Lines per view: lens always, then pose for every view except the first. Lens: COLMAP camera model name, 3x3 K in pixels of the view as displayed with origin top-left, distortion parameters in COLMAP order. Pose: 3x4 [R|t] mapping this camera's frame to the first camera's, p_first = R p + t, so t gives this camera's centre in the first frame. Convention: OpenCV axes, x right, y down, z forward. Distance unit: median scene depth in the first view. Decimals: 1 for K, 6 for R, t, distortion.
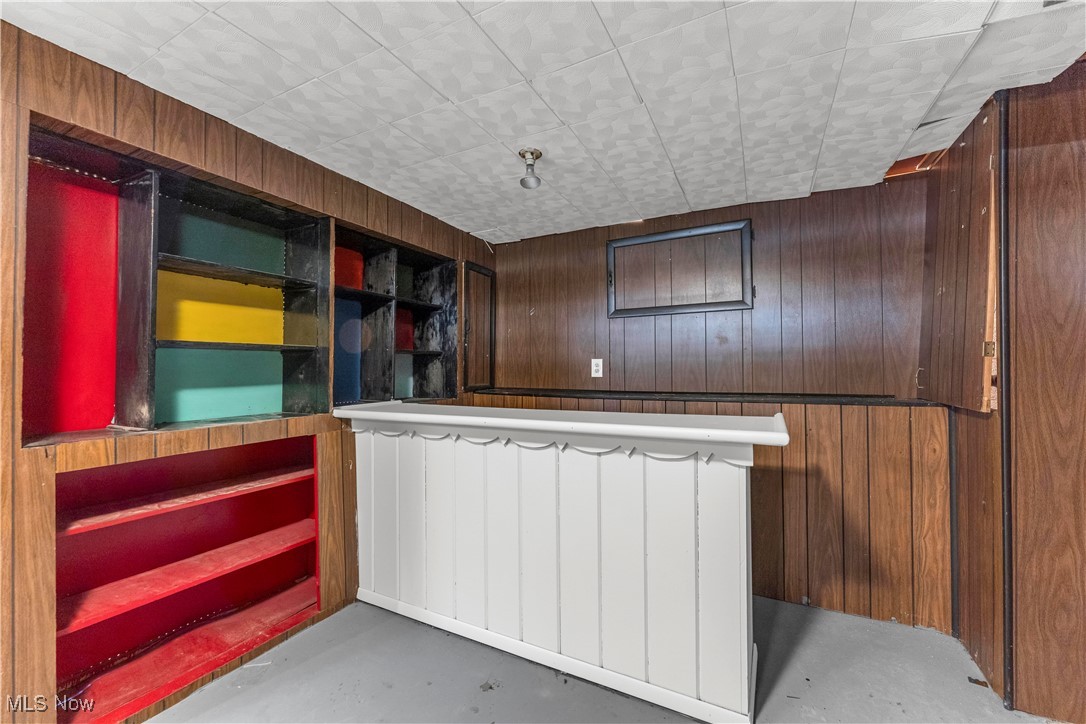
lens RADIAL K [[431.3, 0, 543.8], [0, 431.3, 363.9], [0, 0, 1]] dist [-0.000681, -0.000352]
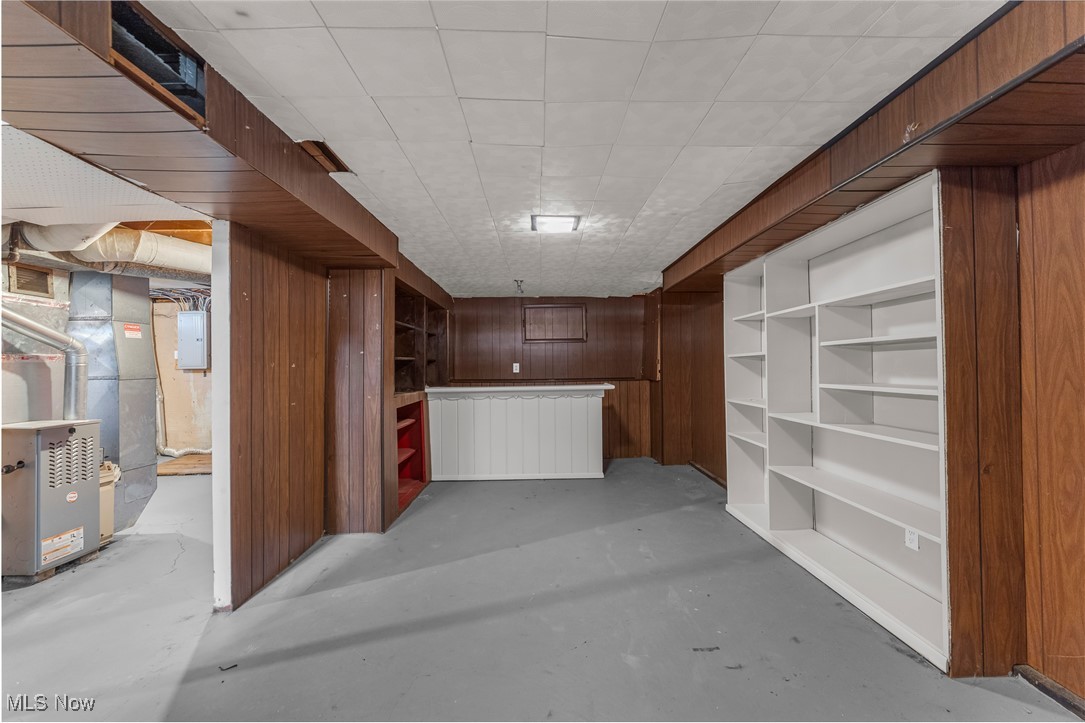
lens RADIAL K [[431.5, 0, 541.5], [0, 431.5, 362.8], [0, 0, 1]] dist [-0.000268, -0.000017]
pose [[0.883072, -0.001075, 0.469236, -0.990527], [0.001213, 0.999999, 0.000007, -0.019757], [-0.469236, 0.000563, 0.883073, -1.134320]]
